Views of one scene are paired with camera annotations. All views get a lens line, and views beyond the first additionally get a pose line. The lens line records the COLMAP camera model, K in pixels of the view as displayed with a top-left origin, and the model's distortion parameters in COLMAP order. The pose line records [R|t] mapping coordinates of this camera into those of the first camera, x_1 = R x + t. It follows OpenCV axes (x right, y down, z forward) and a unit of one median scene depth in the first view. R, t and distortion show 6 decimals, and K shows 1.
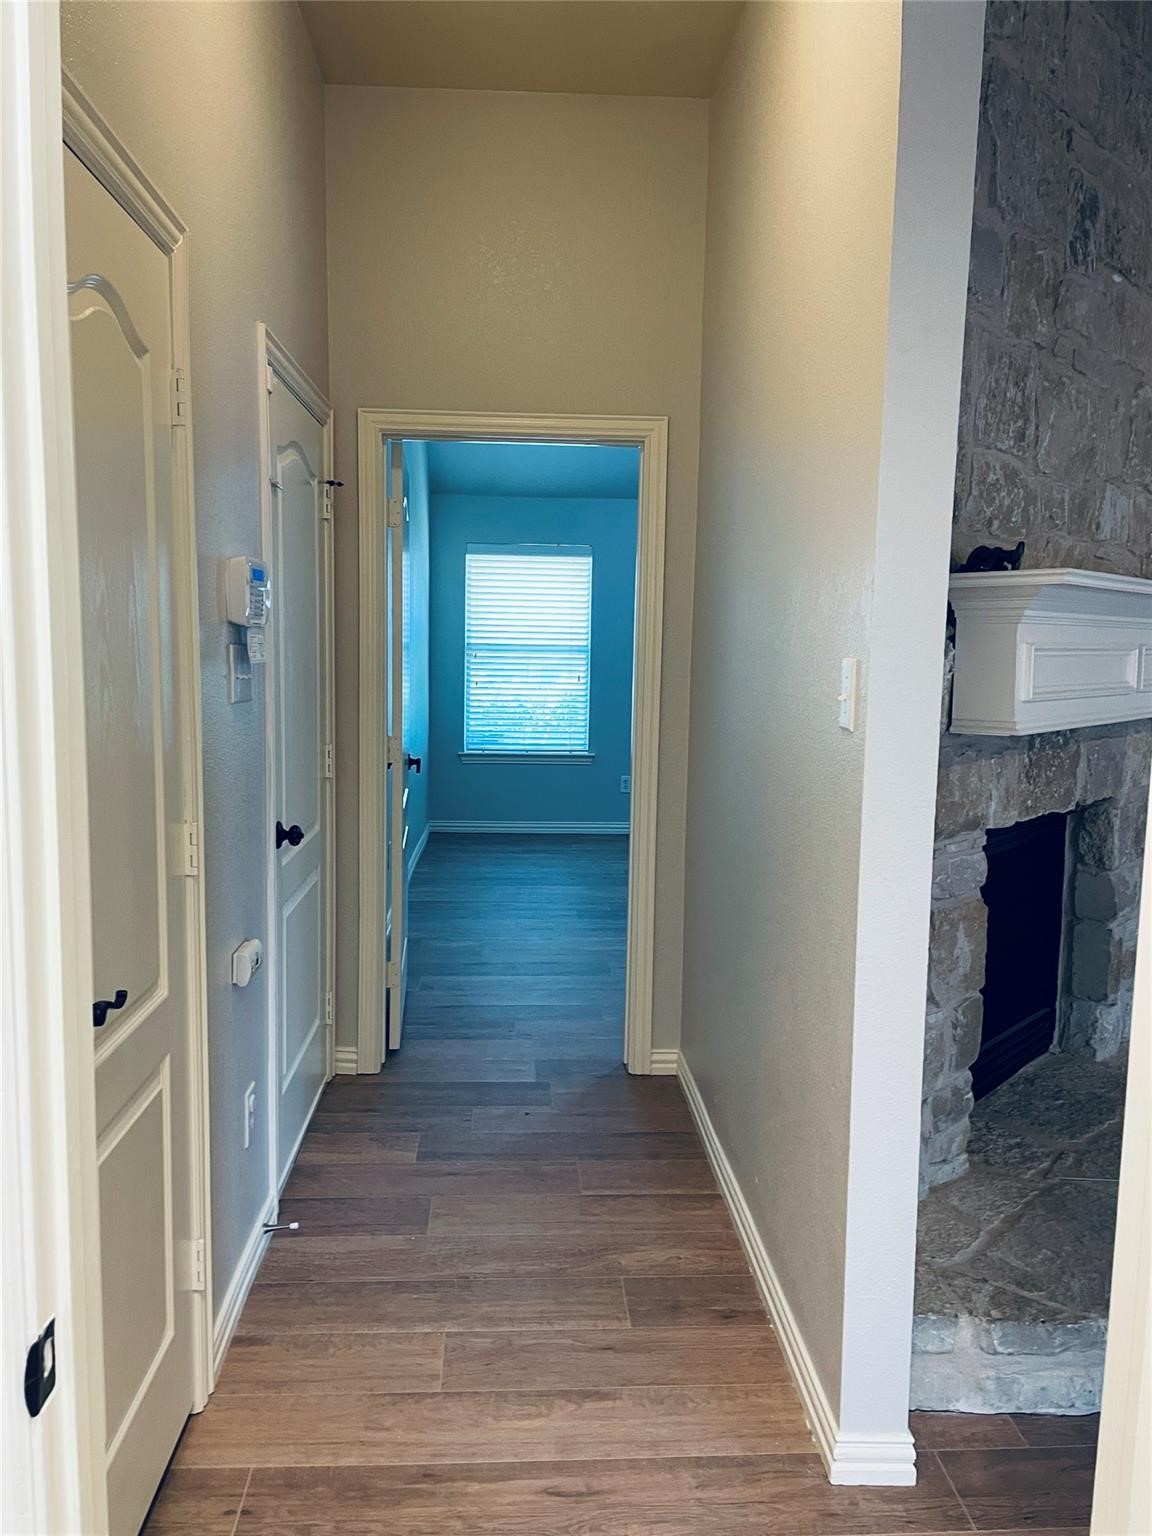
lens RADIAL K [[1156.5, 0, 568.6], [0, 1156.5, 770.0], [0, 0, 1]] dist [0.099317, -0.123388]
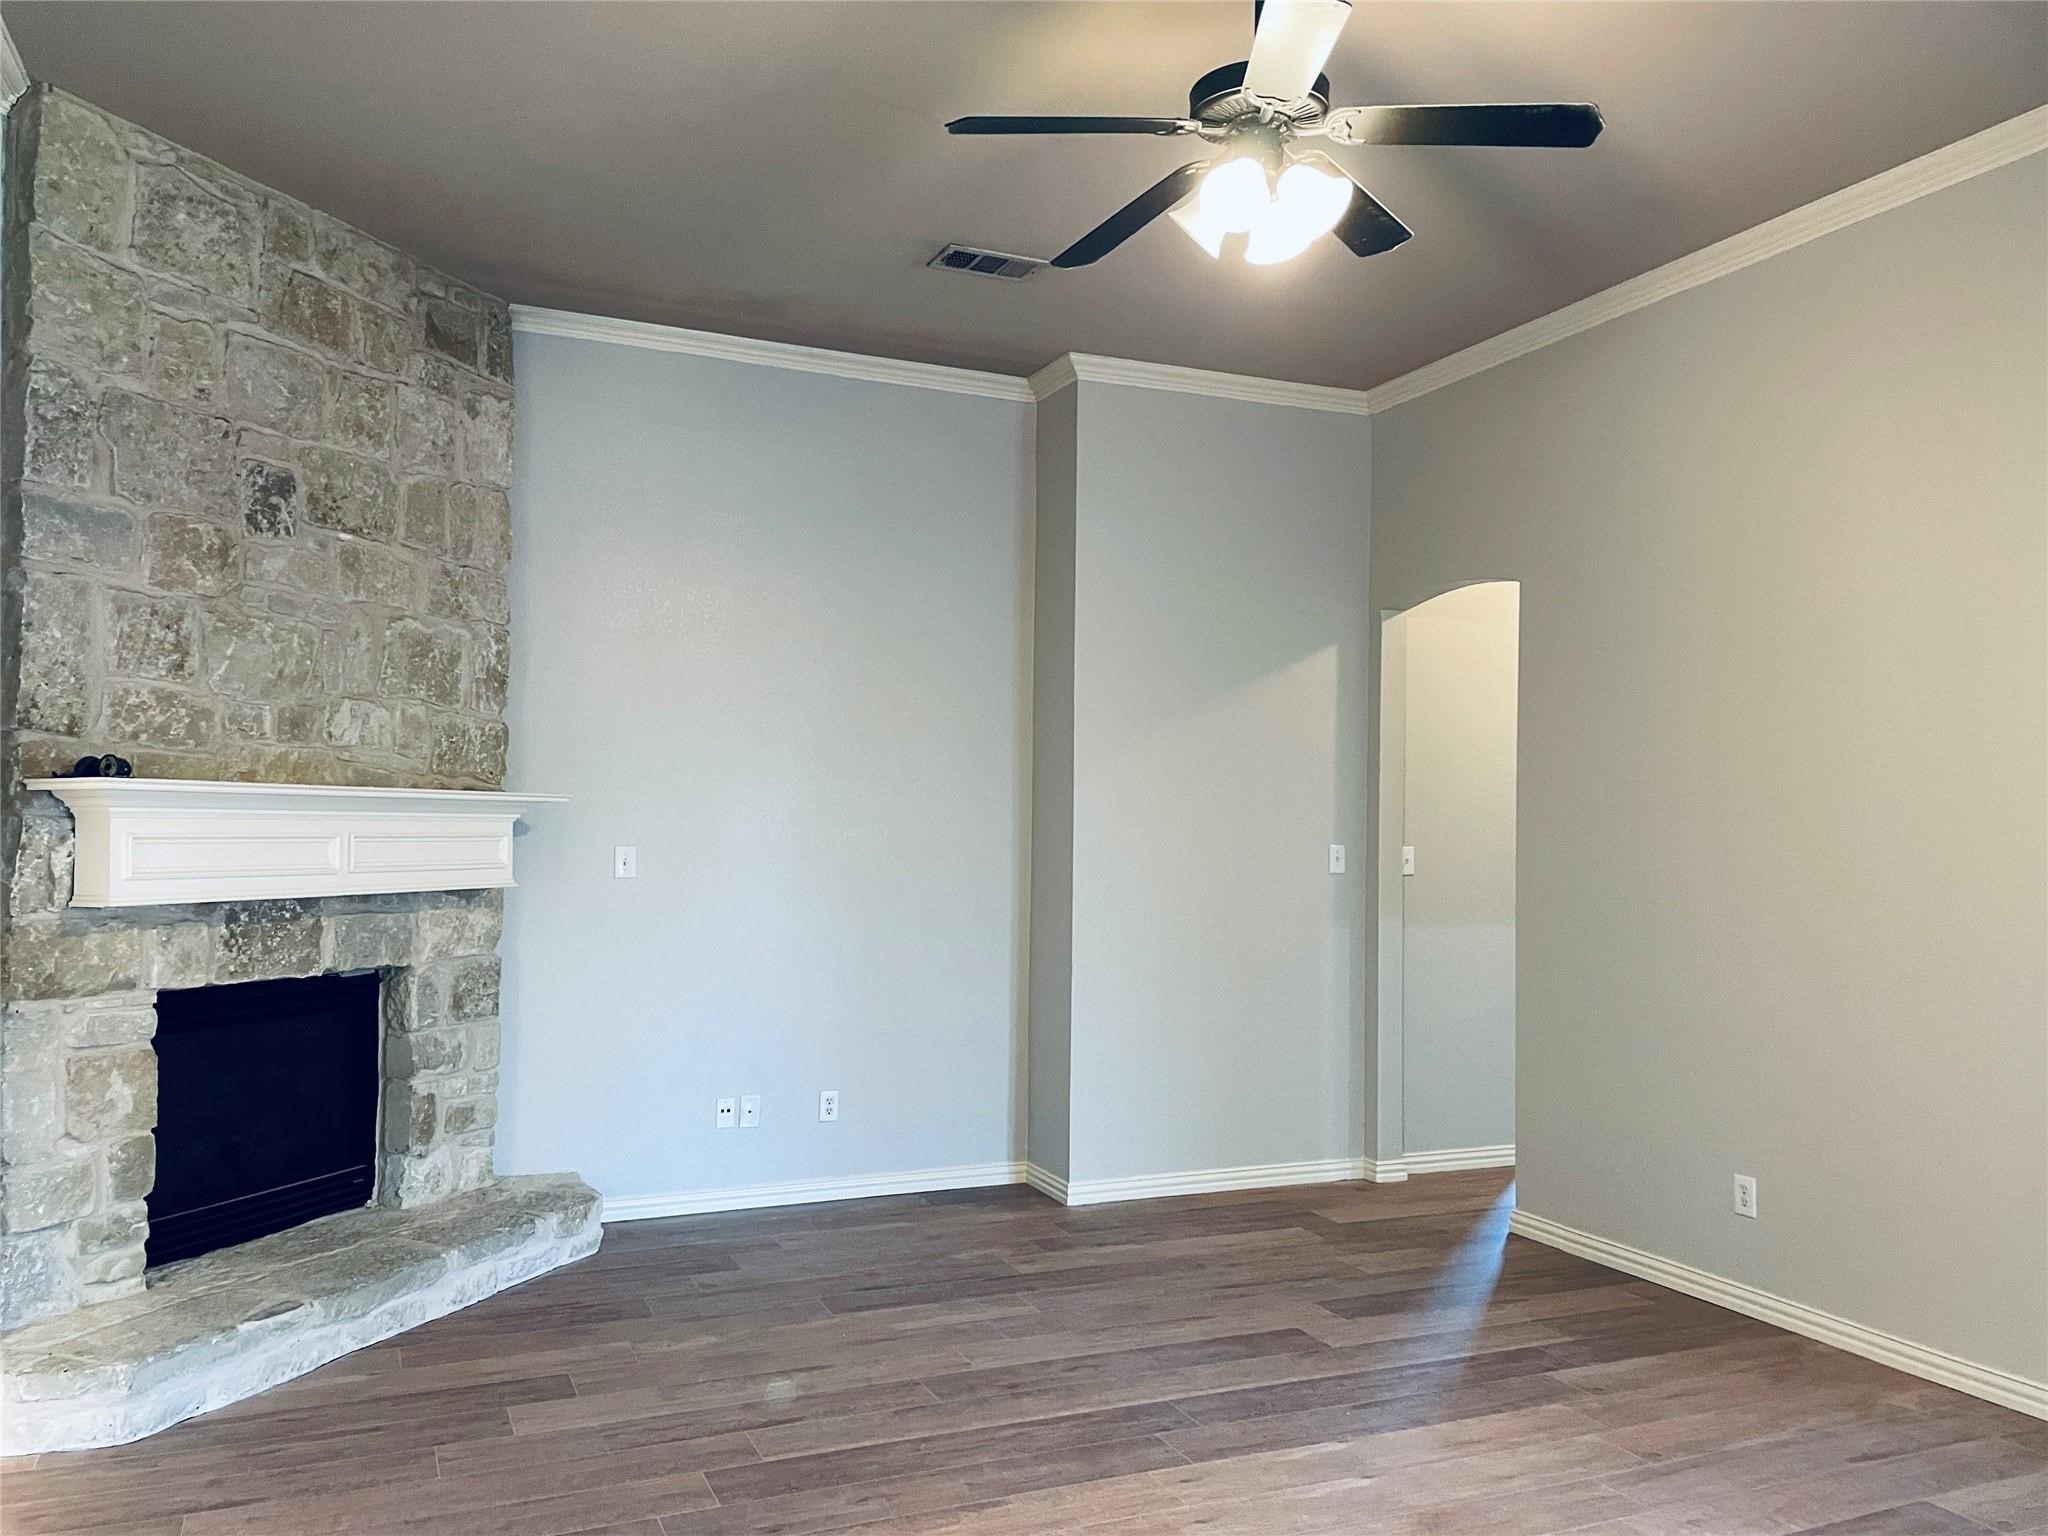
lens RADIAL K [[1542.0, 0, 1006.8], [0, 1542.0, 783.2], [0, 0, 1]] dist [0.099317, -0.123388]
pose [[0.941463, 0.004017, 0.337091, 0.627944], [0.042262, 0.990634, -0.129838, 0.086117], [-0.334456, 0.136484, 0.932476, -0.790773]]
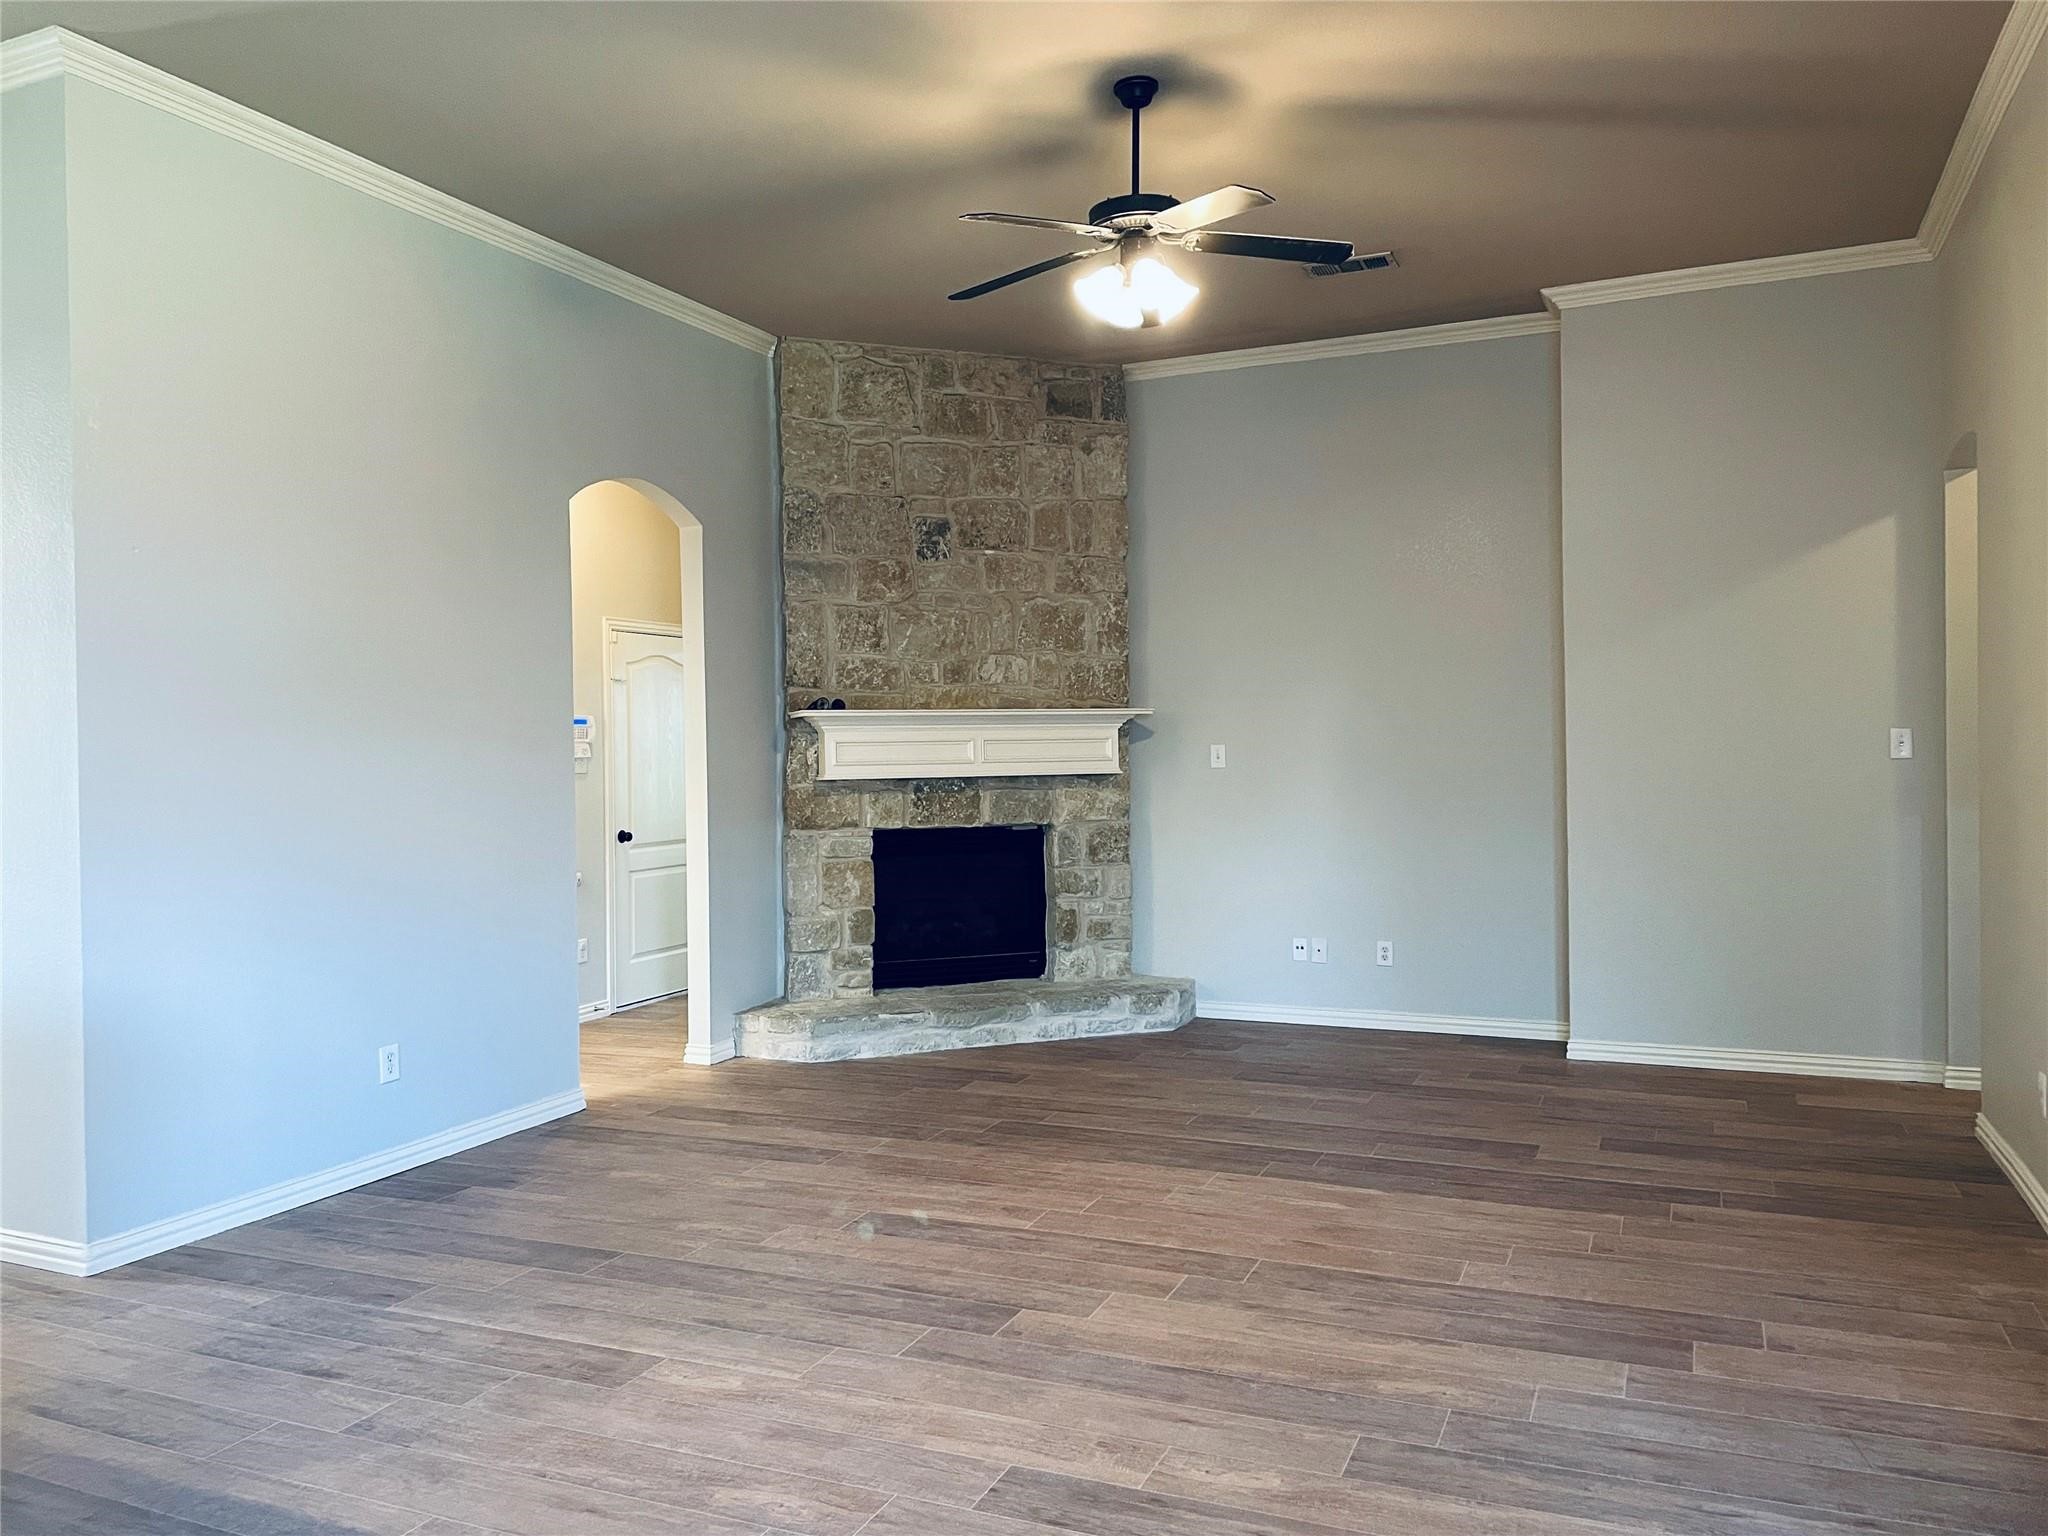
lens RADIAL K [[1542.0, 0, 1008.8], [0, 1542.0, 752.4], [0, 0, 1]] dist [0.099317, -0.123388]
pose [[0.886454, -0.027803, -0.461980, 1.846340], [-0.023983, 0.994093, -0.105845, 0.201104], [0.462194, 0.104906, 0.880552, -1.326168]]
